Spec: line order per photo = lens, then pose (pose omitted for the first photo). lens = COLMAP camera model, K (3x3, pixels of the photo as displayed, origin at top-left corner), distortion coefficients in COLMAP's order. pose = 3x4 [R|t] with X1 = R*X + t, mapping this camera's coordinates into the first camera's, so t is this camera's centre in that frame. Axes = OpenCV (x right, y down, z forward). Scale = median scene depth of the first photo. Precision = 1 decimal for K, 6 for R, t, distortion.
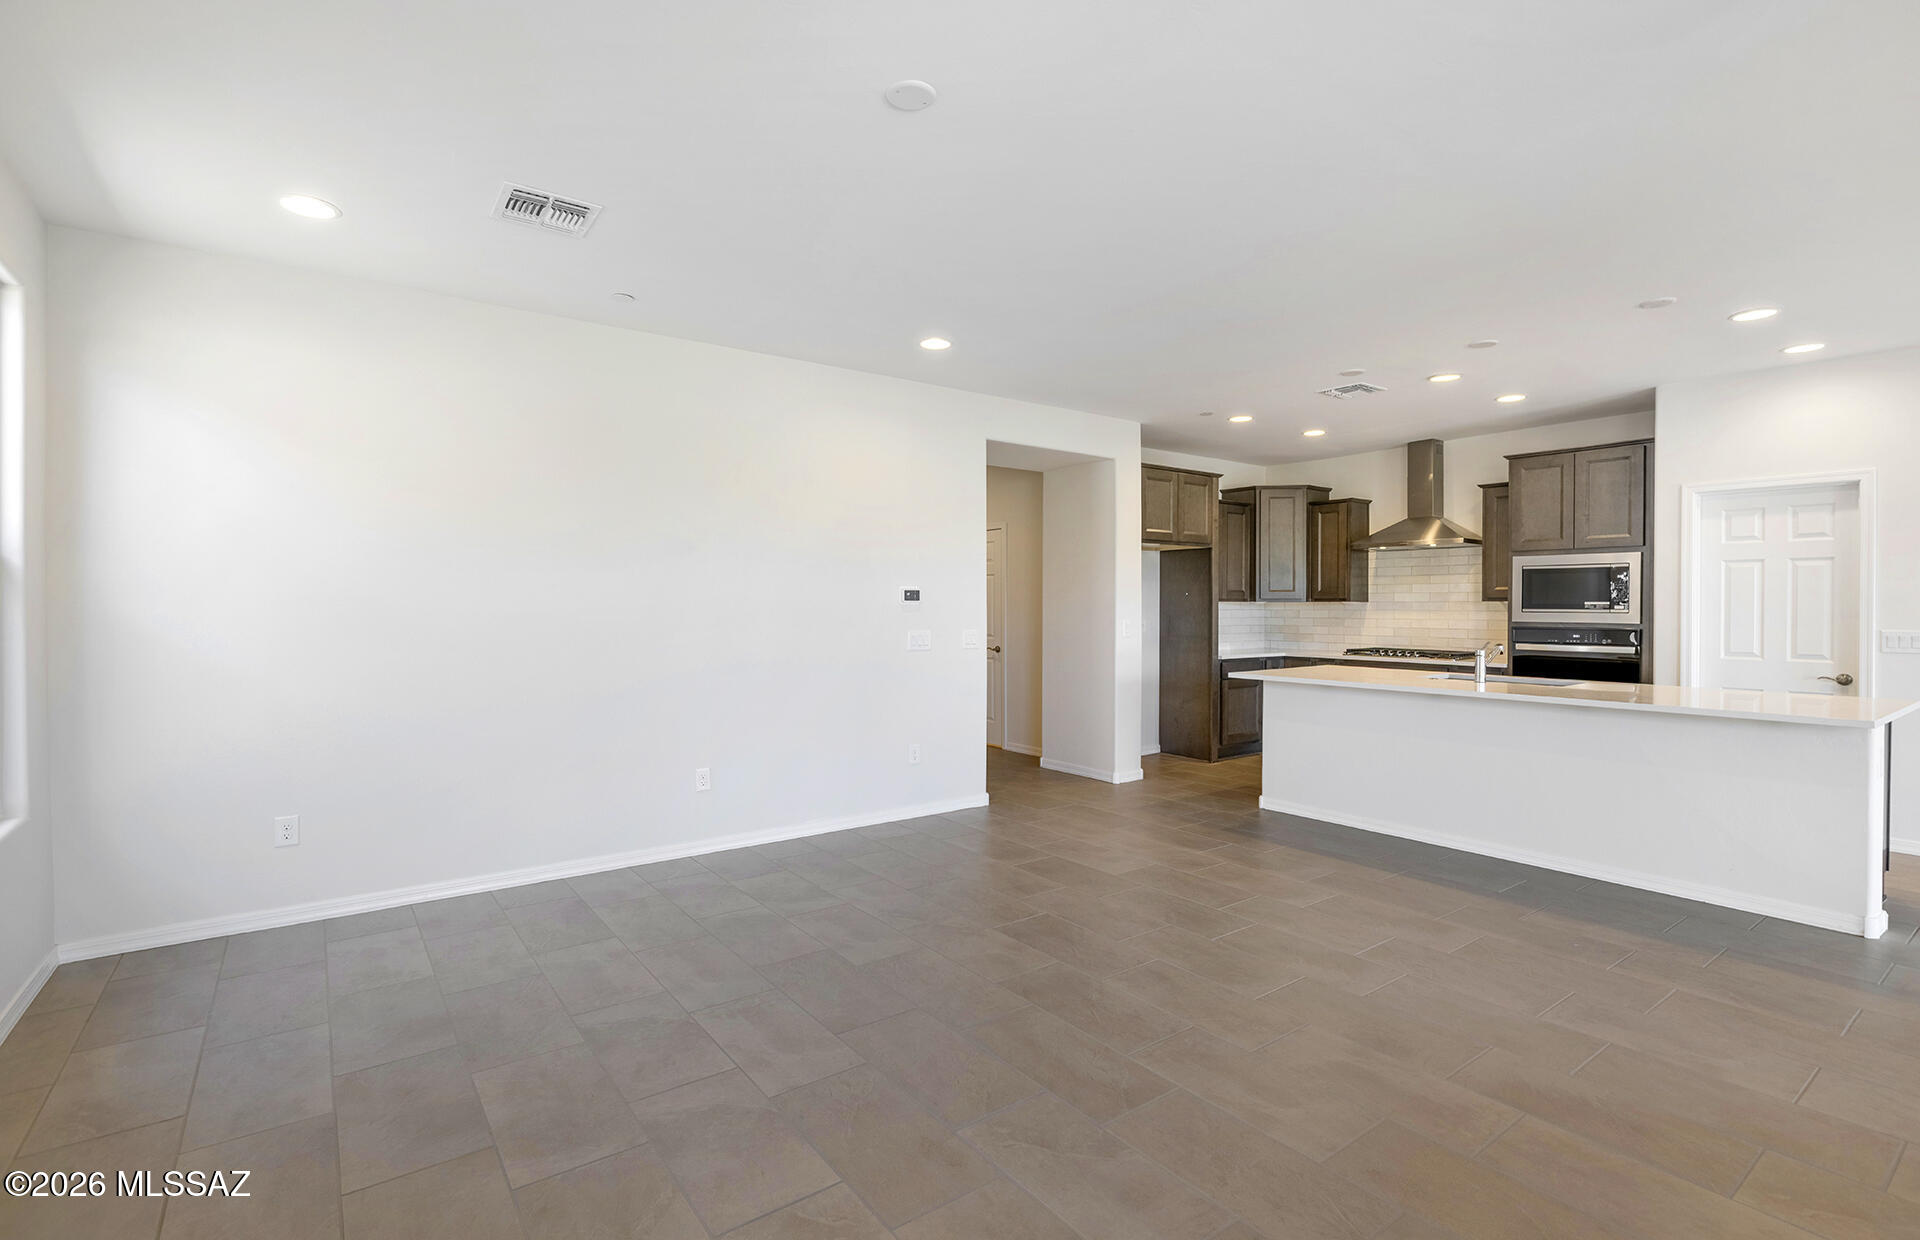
lens RADIAL K [[874.1, 0, 1004.7], [0, 874.1, 618.9], [0, 0, 1]] dist [-0.002698, -0.000824]
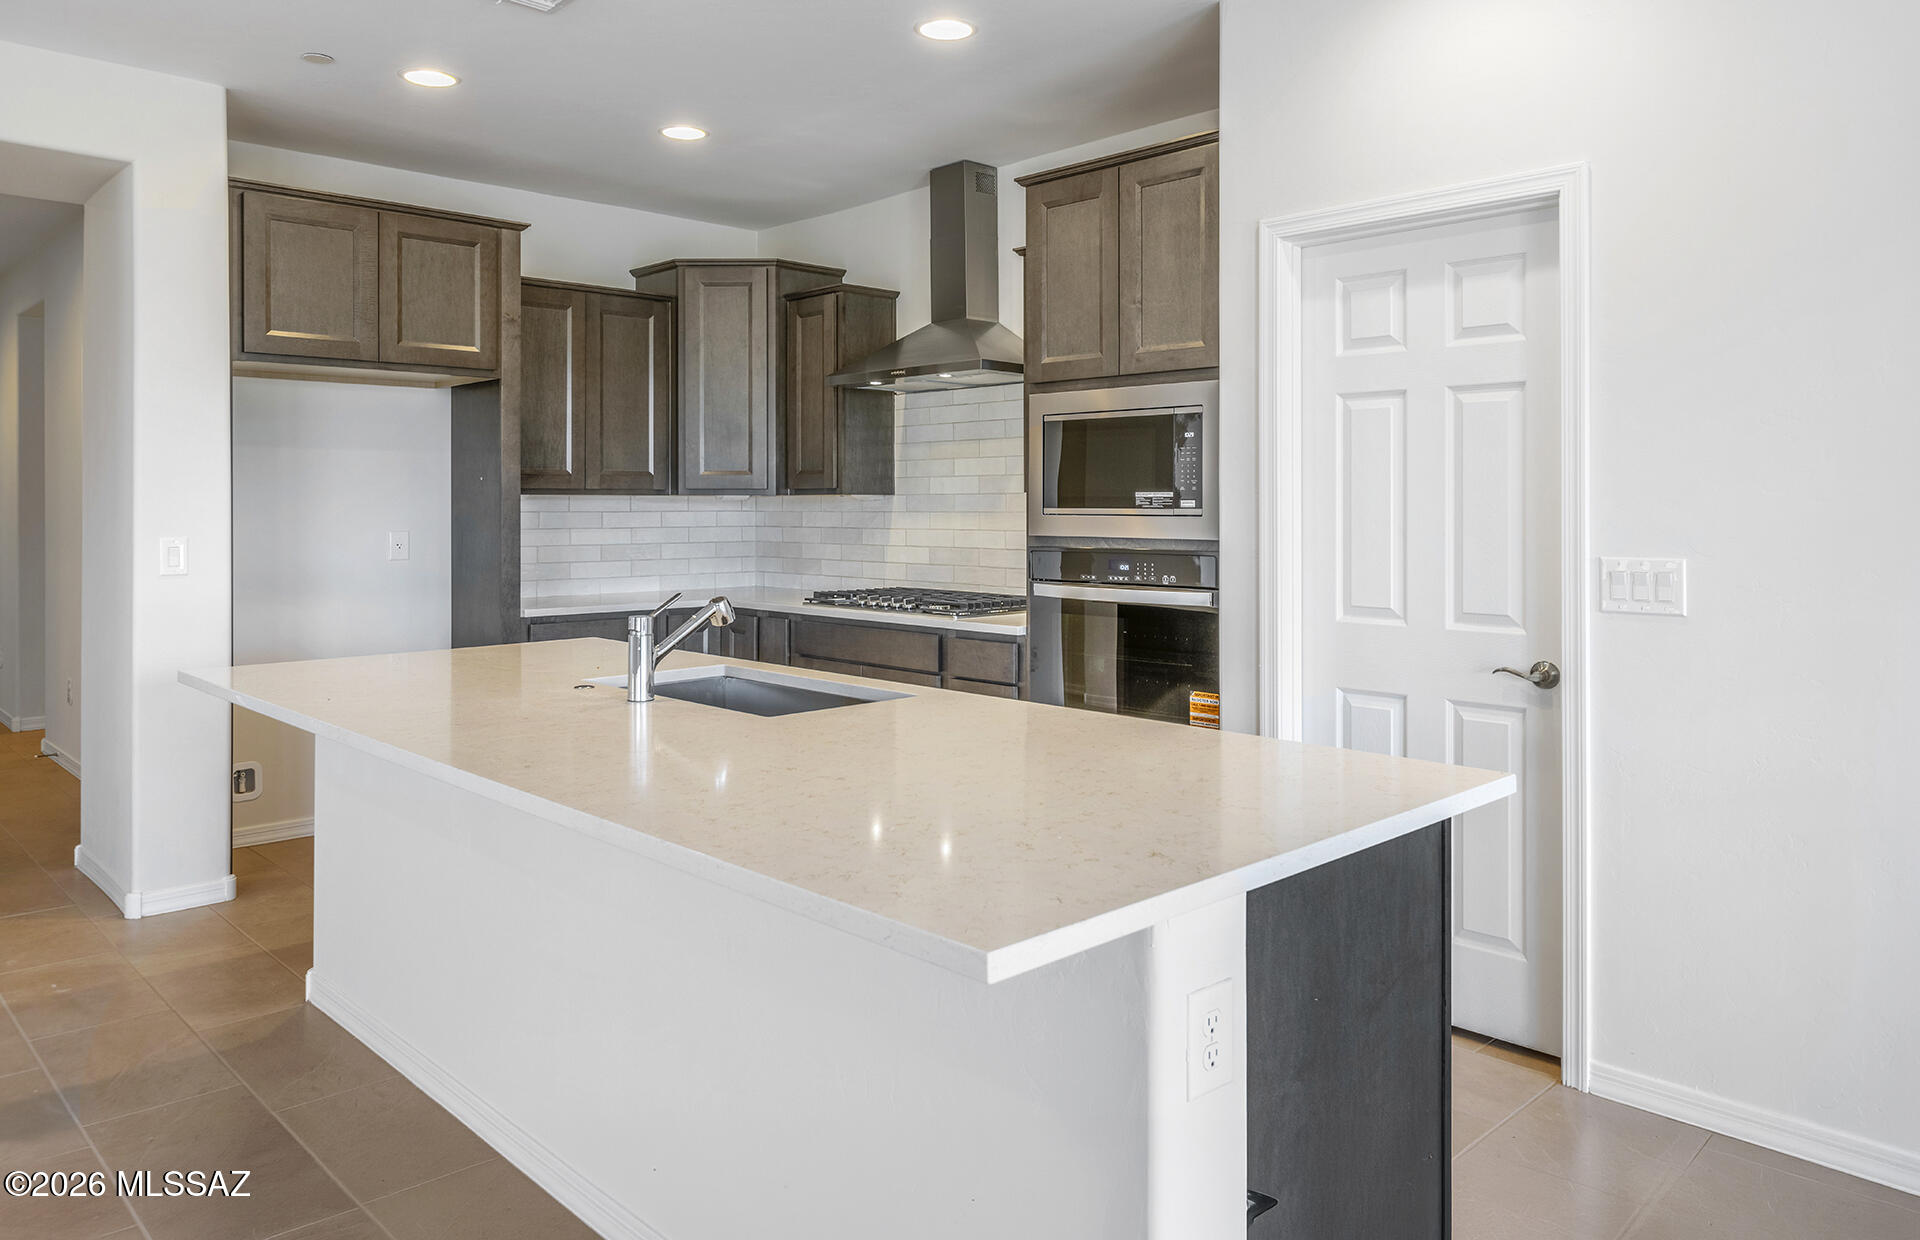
lens RADIAL K [[1338.0, 0, 965.8], [0, 1338.0, 507.6], [0, 0, 1]] dist [0.013329, 0.004580]
pose [[0.993214, -0.002112, 0.116278, 0.421319], [0.003779, 0.999893, -0.014119, -0.001564], [-0.116236, 0.014463, 0.993116, 0.270526]]
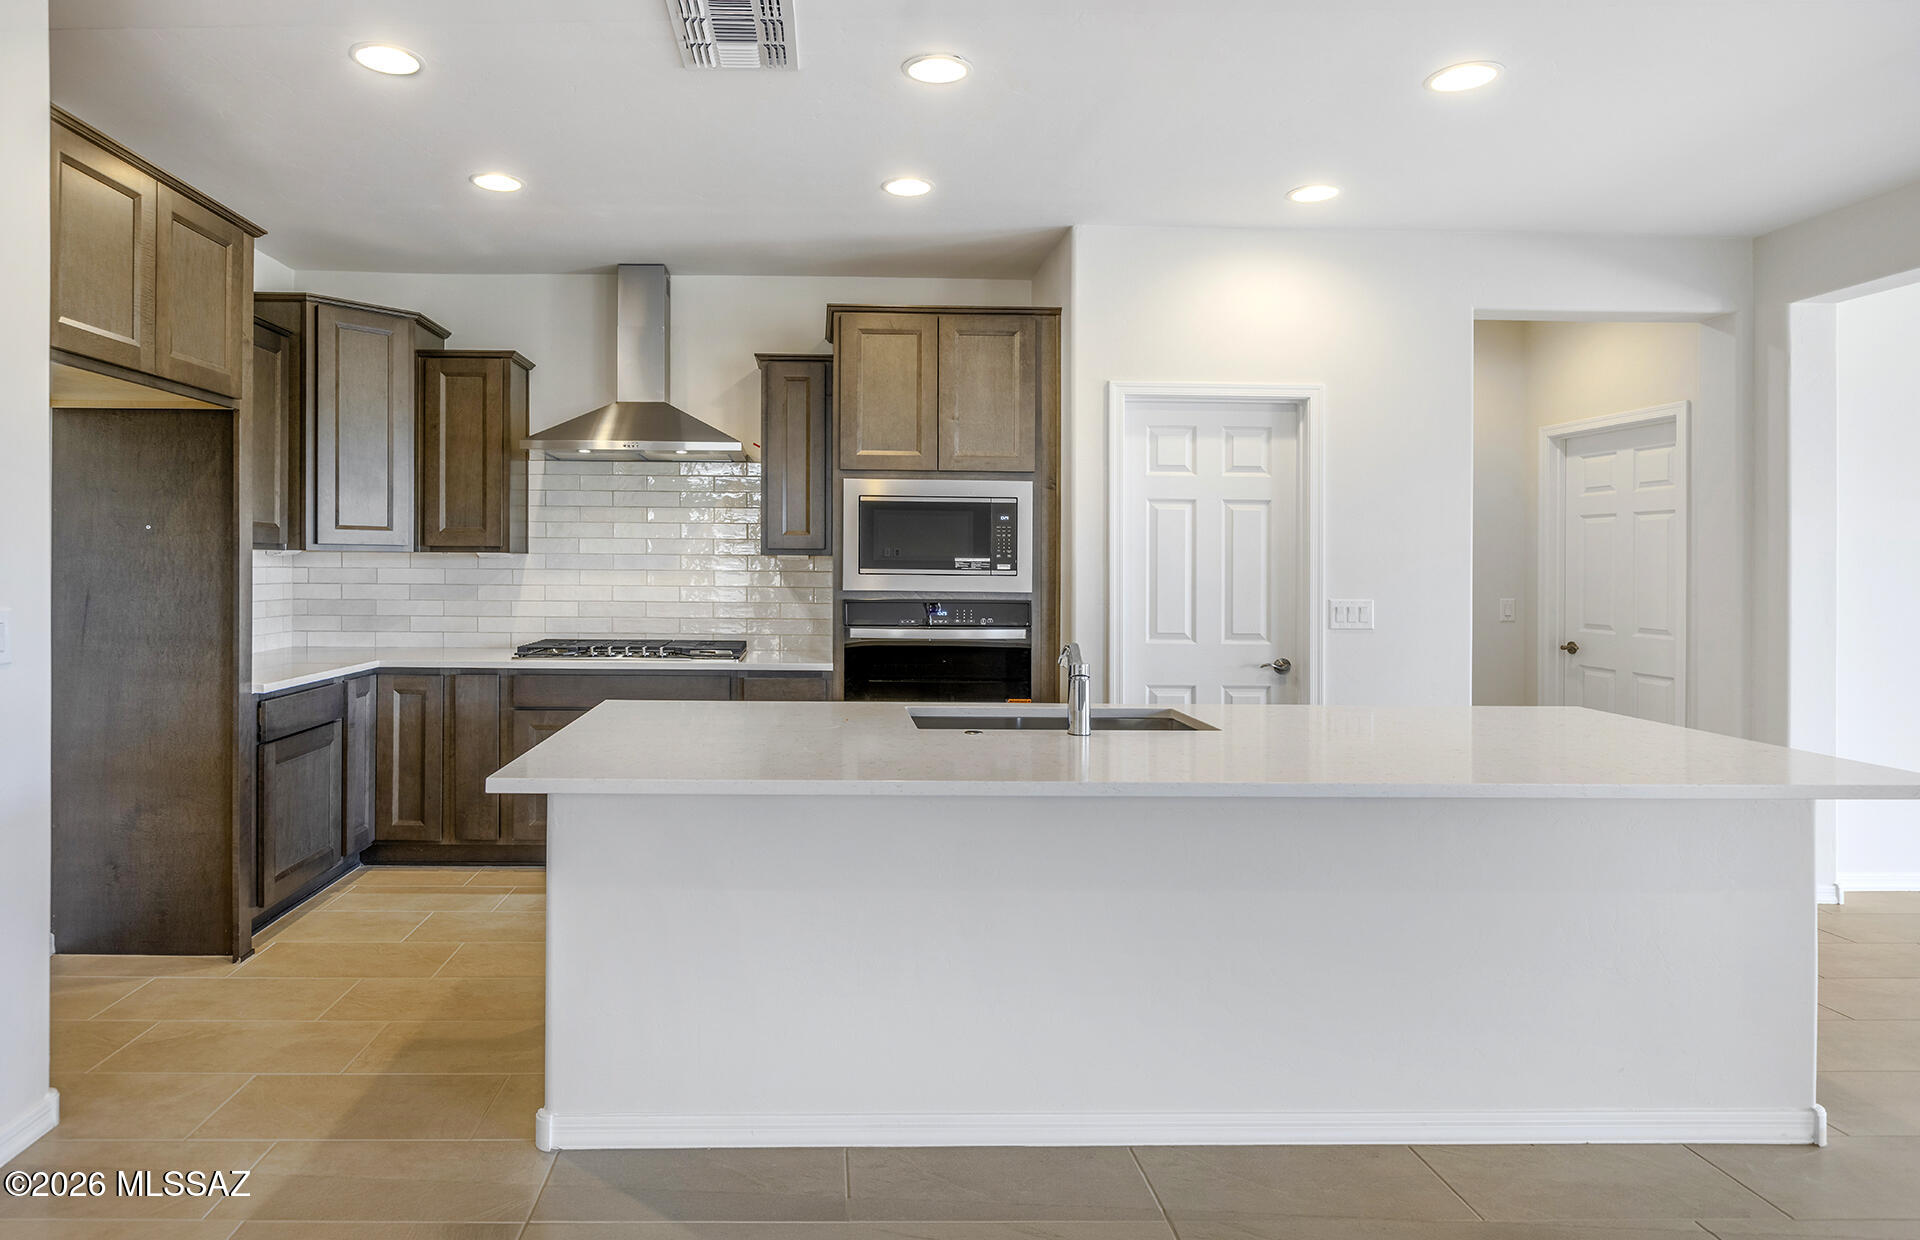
lens RADIAL K [[1039.3, 0, 870.1], [0, 1039.3, 564.9], [0, 0, 1]] dist [0.000152, 0.000026]
pose [[0.587105, 0.002566, 0.809507, 0.027647], [0.004624, 0.999968, -0.006523, -0.008468], [-0.809498, 0.007573, 0.587074, 0.523748]]
